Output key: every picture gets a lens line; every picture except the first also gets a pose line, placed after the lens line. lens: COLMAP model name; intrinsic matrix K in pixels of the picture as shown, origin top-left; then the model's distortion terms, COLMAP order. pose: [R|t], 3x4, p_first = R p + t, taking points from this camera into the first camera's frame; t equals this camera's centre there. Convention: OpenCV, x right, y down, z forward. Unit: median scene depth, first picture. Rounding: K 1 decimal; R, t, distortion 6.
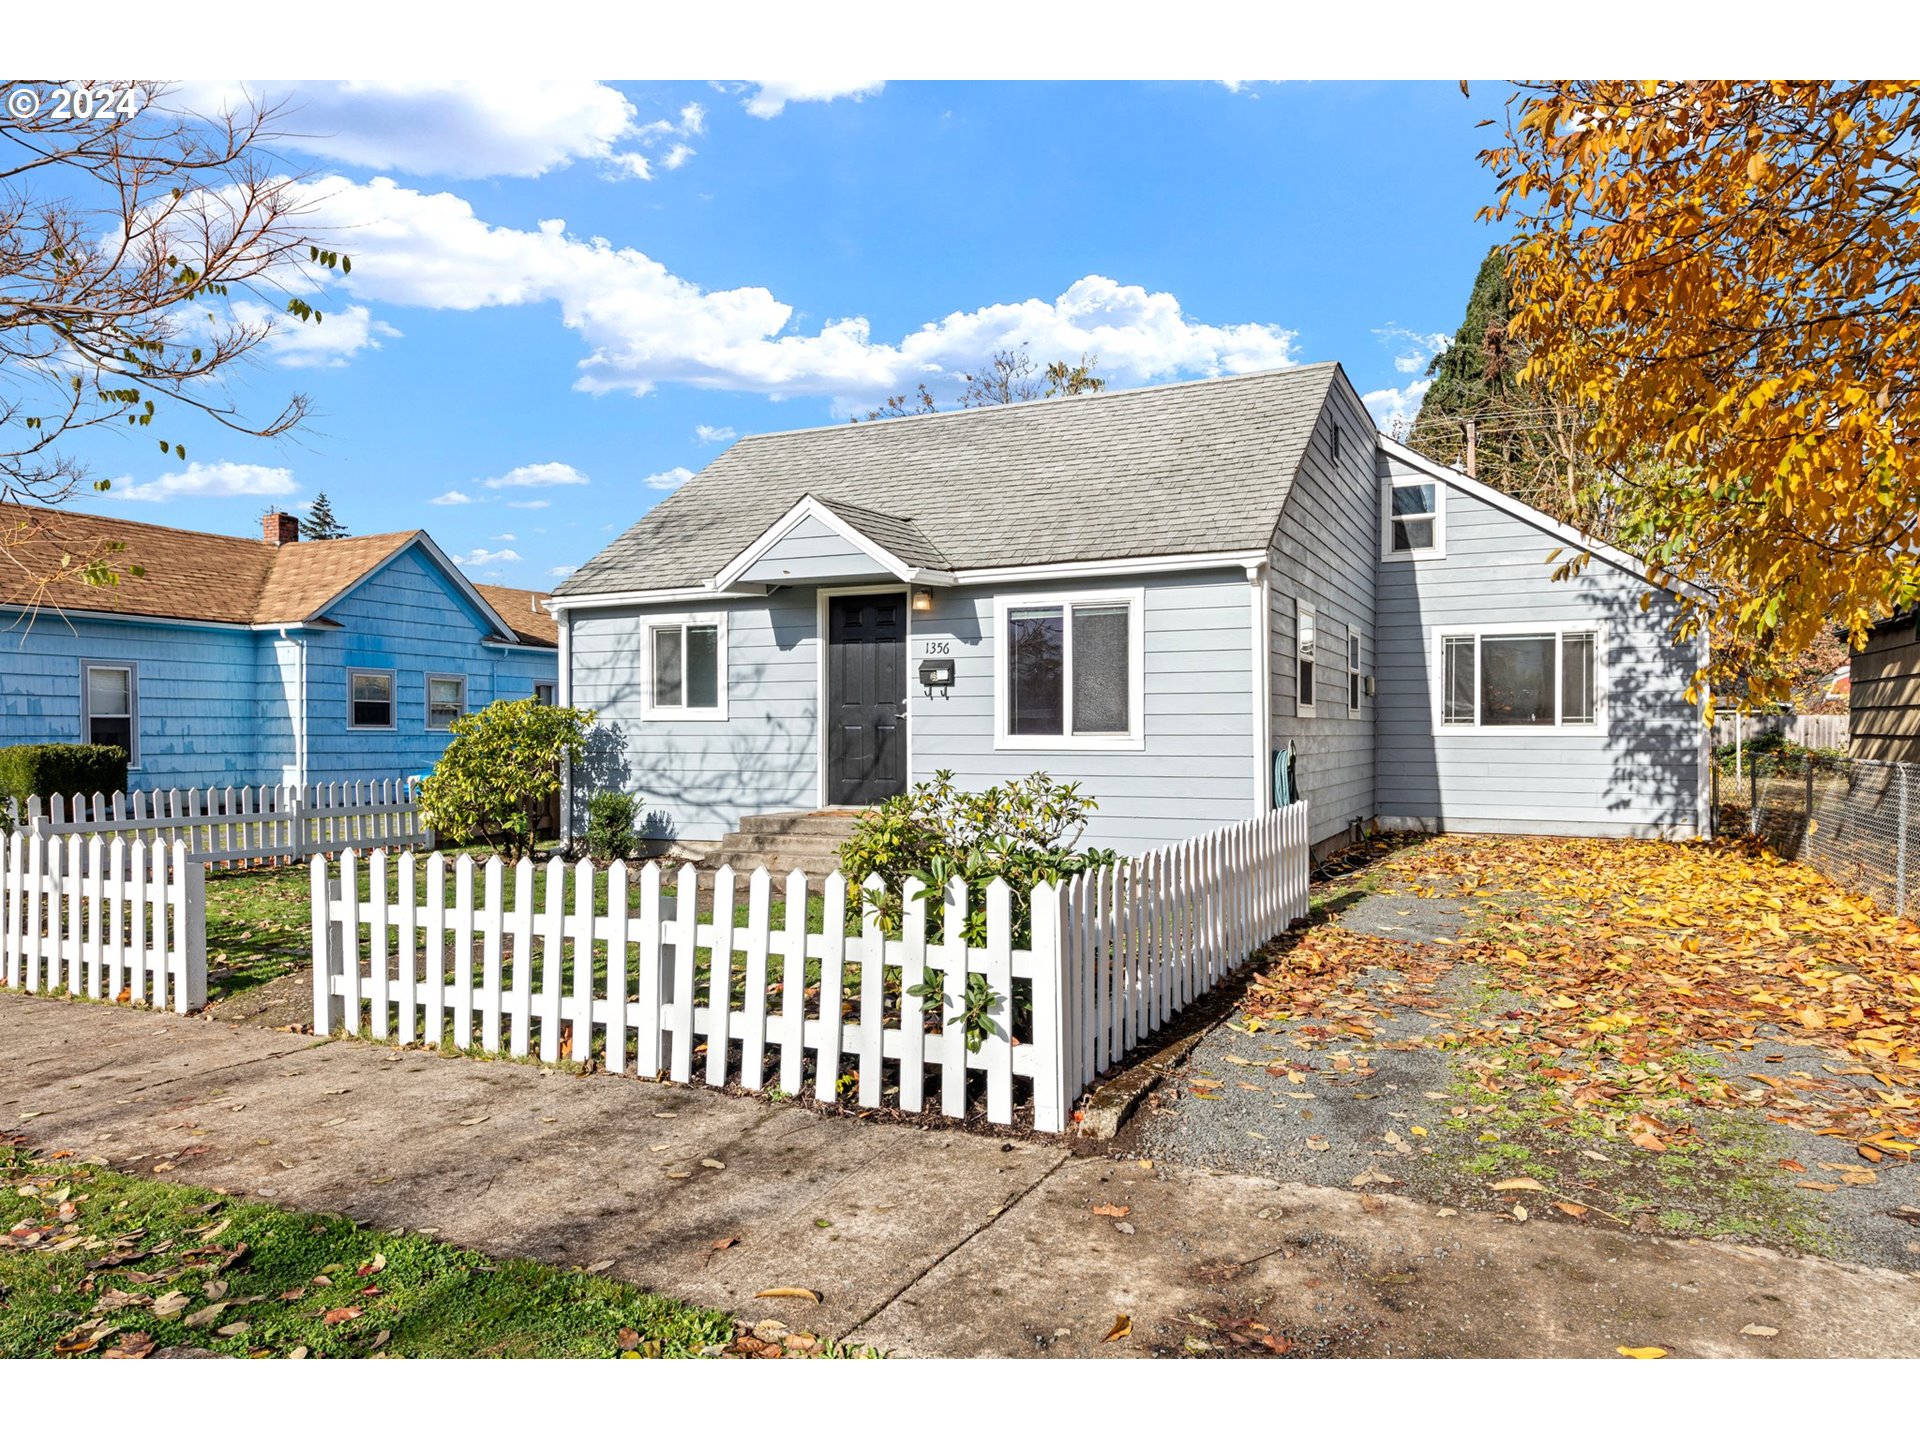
lens RADIAL K [[1252.4, 0, 963.9], [0, 1252.4, 751.4], [0, 0, 1]] dist [-0.000376, 0.004558]
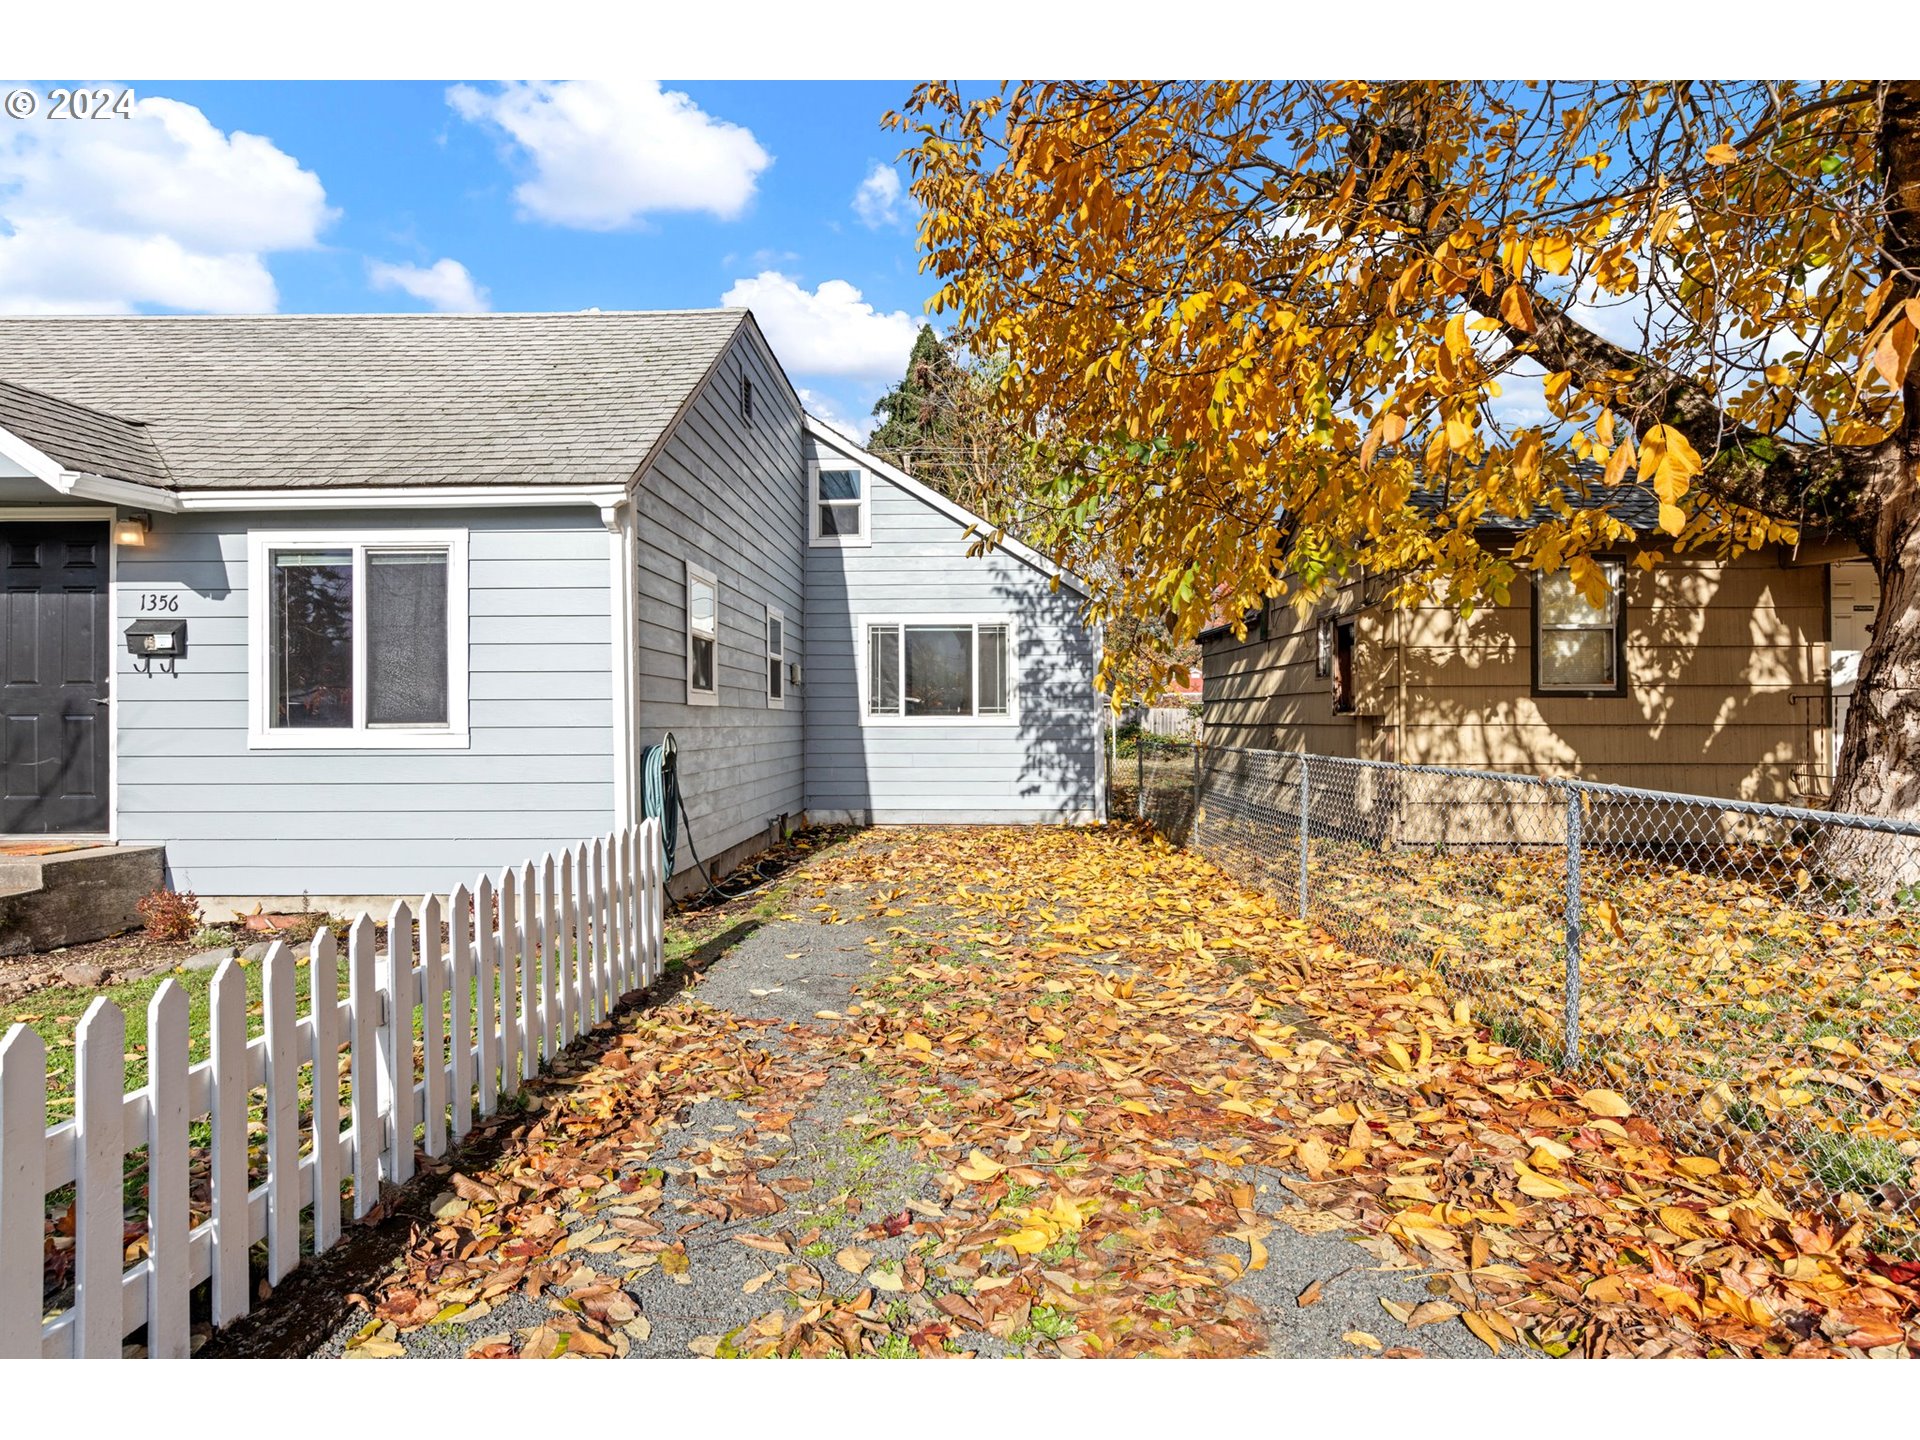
lens RADIAL K [[1073.6, 0, 965.2], [0, 1073.6, 718.9], [0, 0, 1]] dist [0.004309, 0.000370]
pose [[0.909084, -0.001767, 0.416608, 0.117324], [0.009929, 0.999799, -0.017424, -0.003286], [-0.416494, 0.019976, 0.908919, 0.240039]]
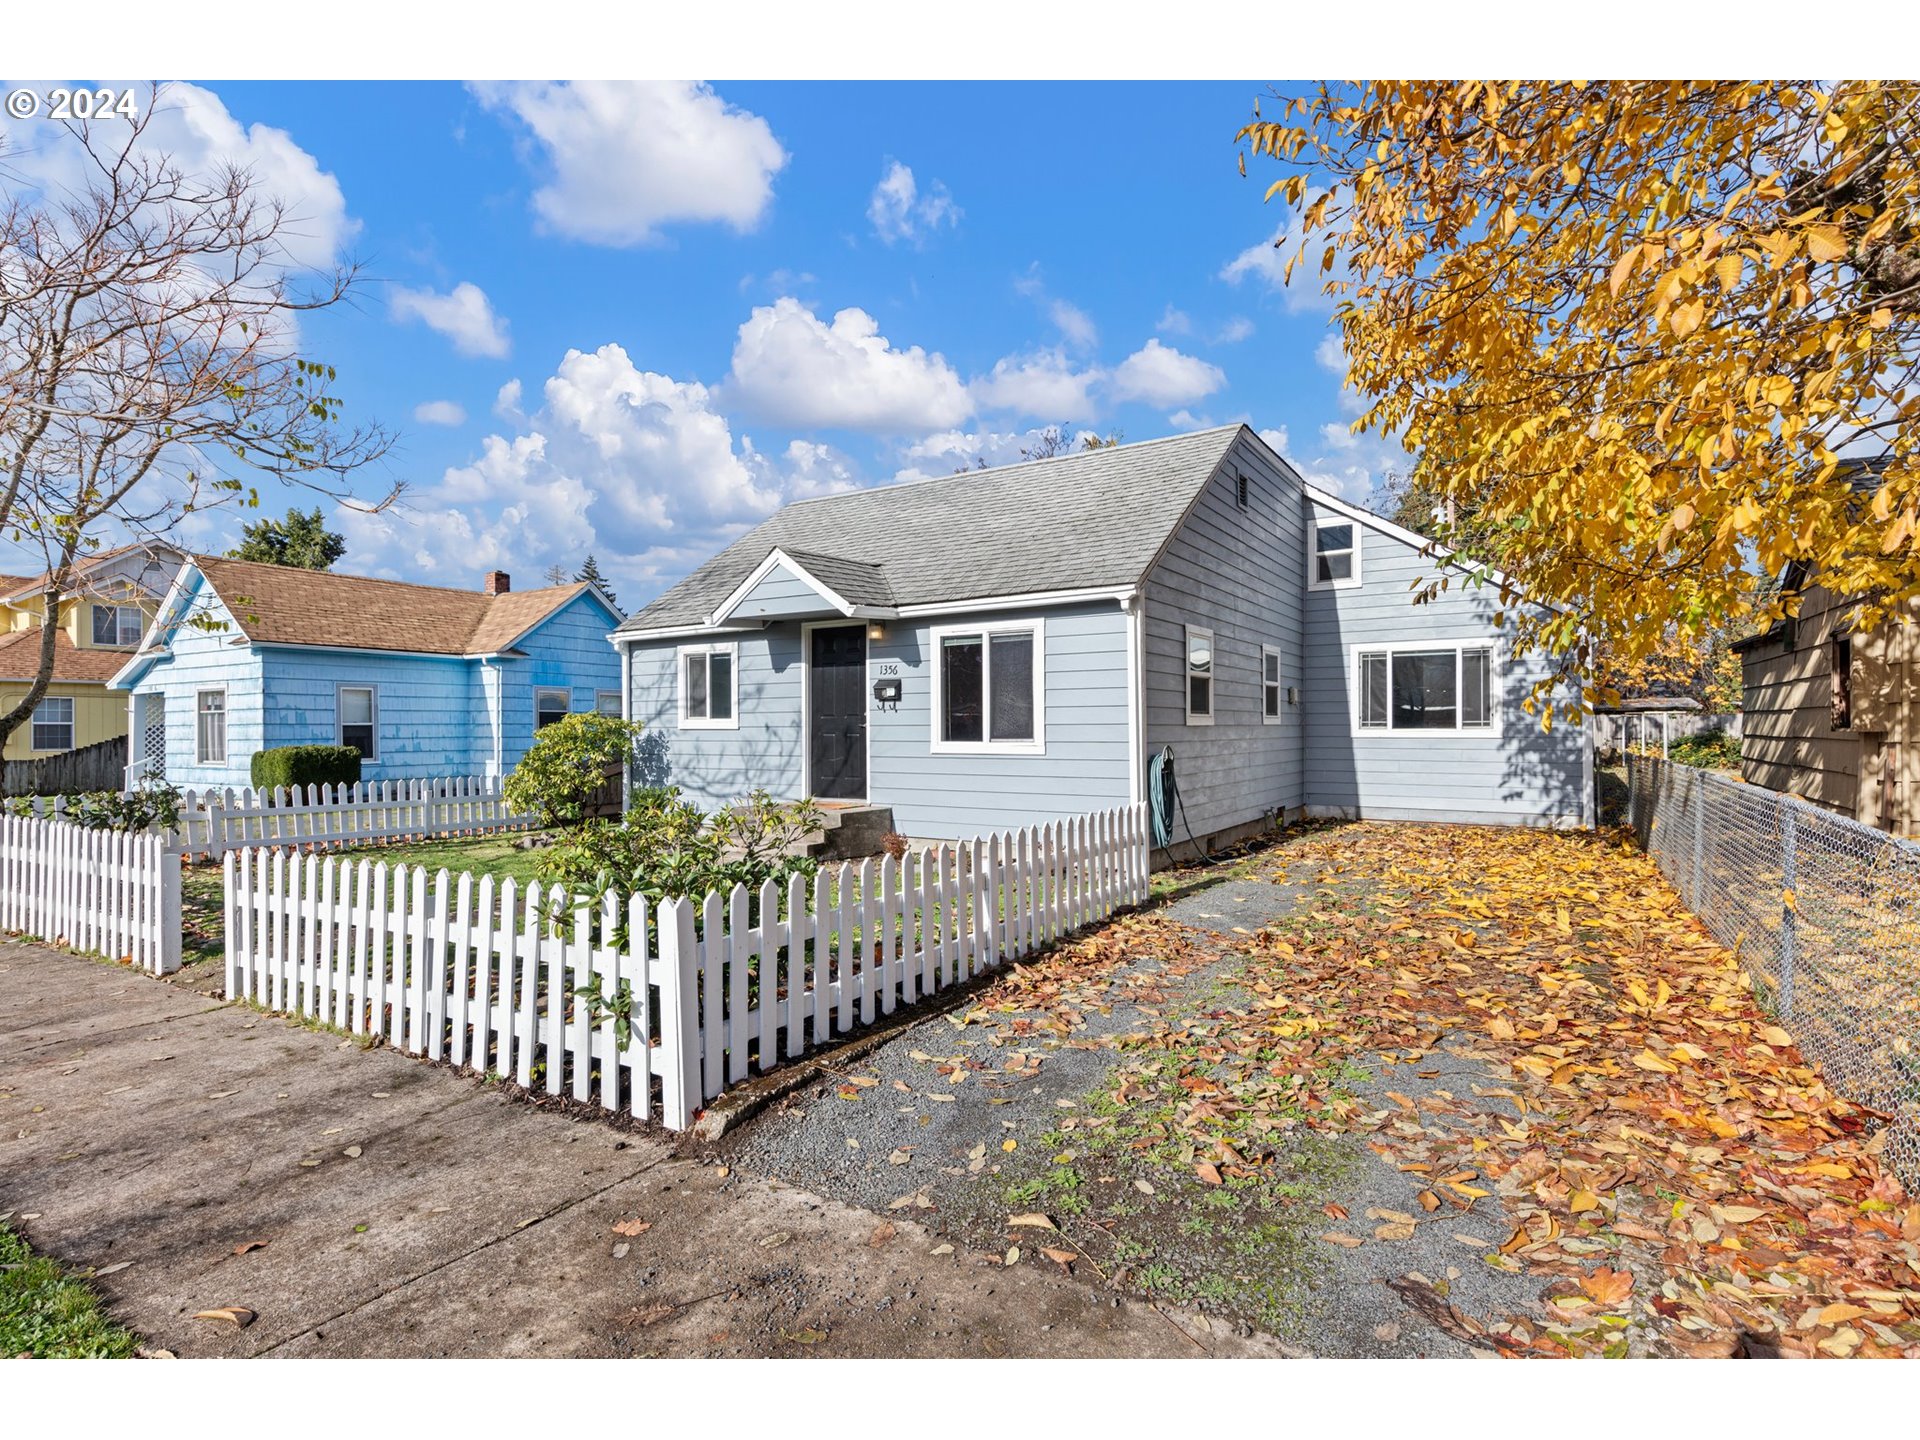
lens RADIAL K [[962.7, 0, 970.2], [0, 962.7, 727.9], [0, 0, 1]] dist [0.003126, -0.000128]
pose [[0.993434, -0.004449, -0.114321, 0.142764], [0.002720, 0.999880, -0.015275, -0.009971], [0.114376, 0.014864, 0.993326, 0.067911]]
